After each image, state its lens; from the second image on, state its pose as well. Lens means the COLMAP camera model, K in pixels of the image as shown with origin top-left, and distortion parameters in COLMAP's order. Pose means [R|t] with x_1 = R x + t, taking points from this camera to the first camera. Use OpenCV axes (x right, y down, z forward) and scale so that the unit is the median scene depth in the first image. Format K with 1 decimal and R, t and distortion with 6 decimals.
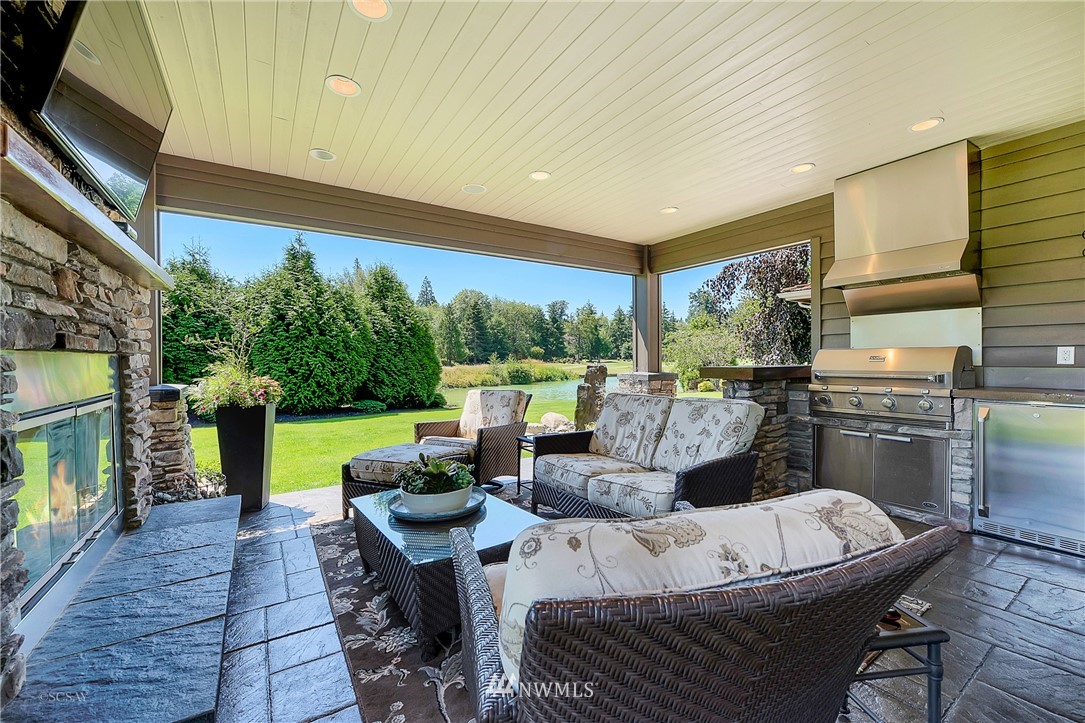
lens RADIAL K [[441.7, 0, 540.1], [0, 441.7, 362.9], [0, 0, 1]] dist [-0.003592, -0.000081]
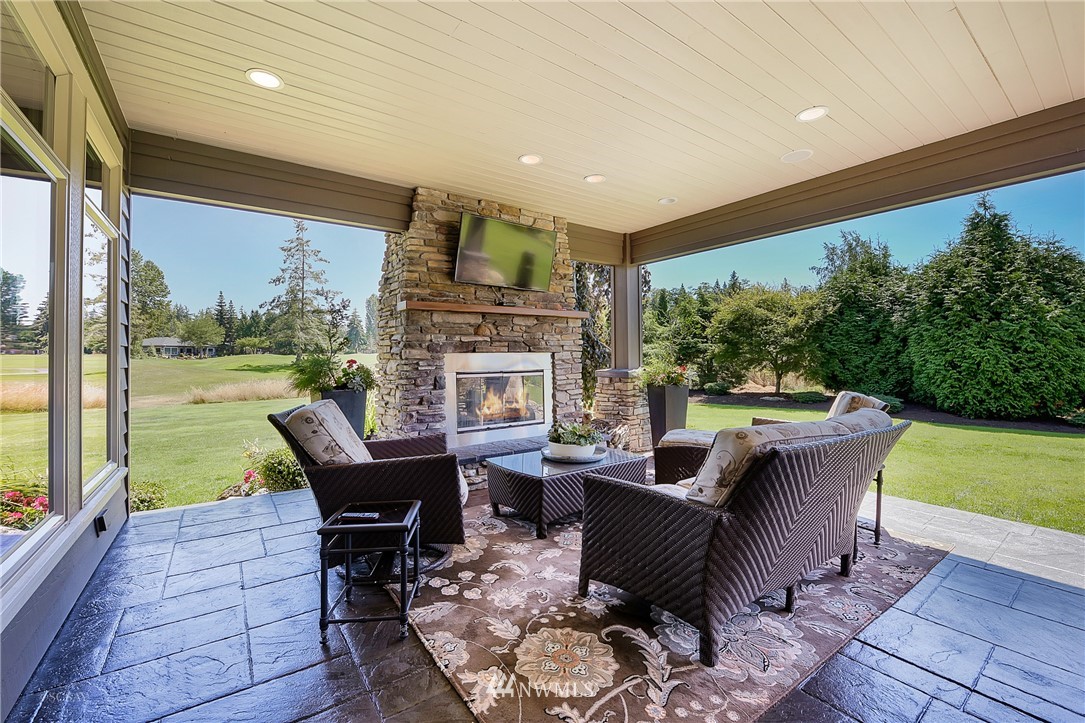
lens RADIAL K [[441.7, 0, 540.3], [0, 441.7, 354.0], [0, 0, 1]] dist [-0.003592, -0.000081]
pose [[0.056860, 0.003963, -0.998374, 0.236470], [-0.001643, 0.999991, 0.003876, -0.003835], [0.998381, 0.001420, 0.056866, 0.156039]]
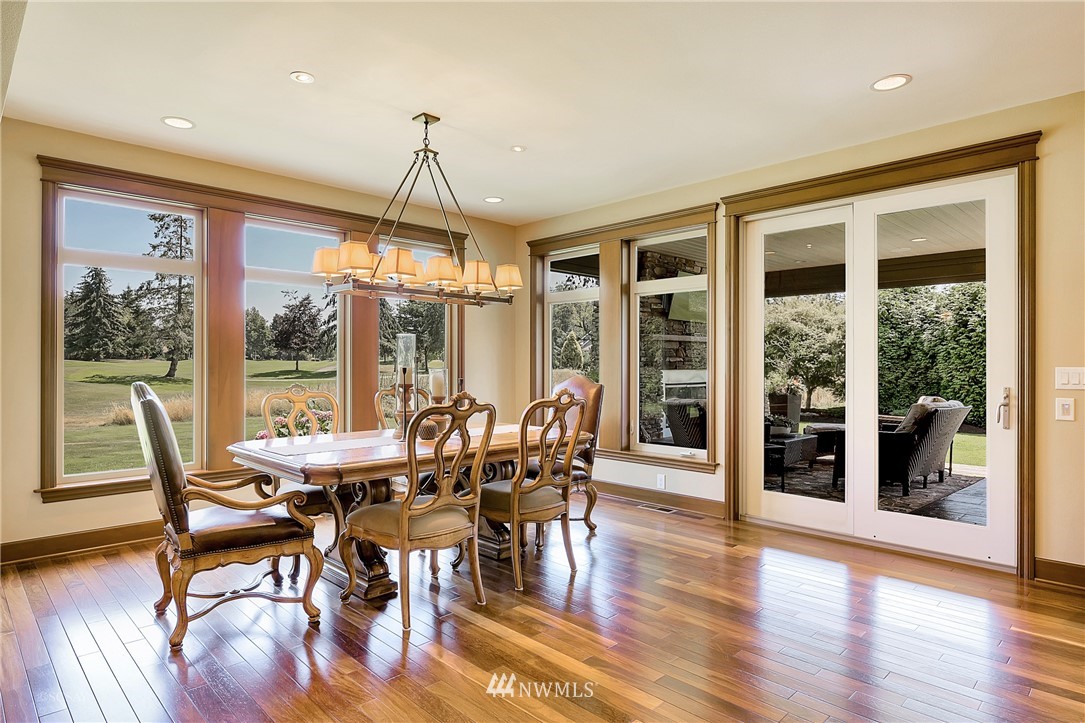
lens RADIAL K [[602.0, 0, 540.8], [0, 602.0, 363.9], [0, 0, 1]] dist [0.008875, 0.000122]
pose [[0.196368, 0.006333, -0.980510, 0.511282], [-0.011737, 0.999923, 0.004108, -0.010926], [0.980460, 0.010701, 0.196427, -0.157242]]
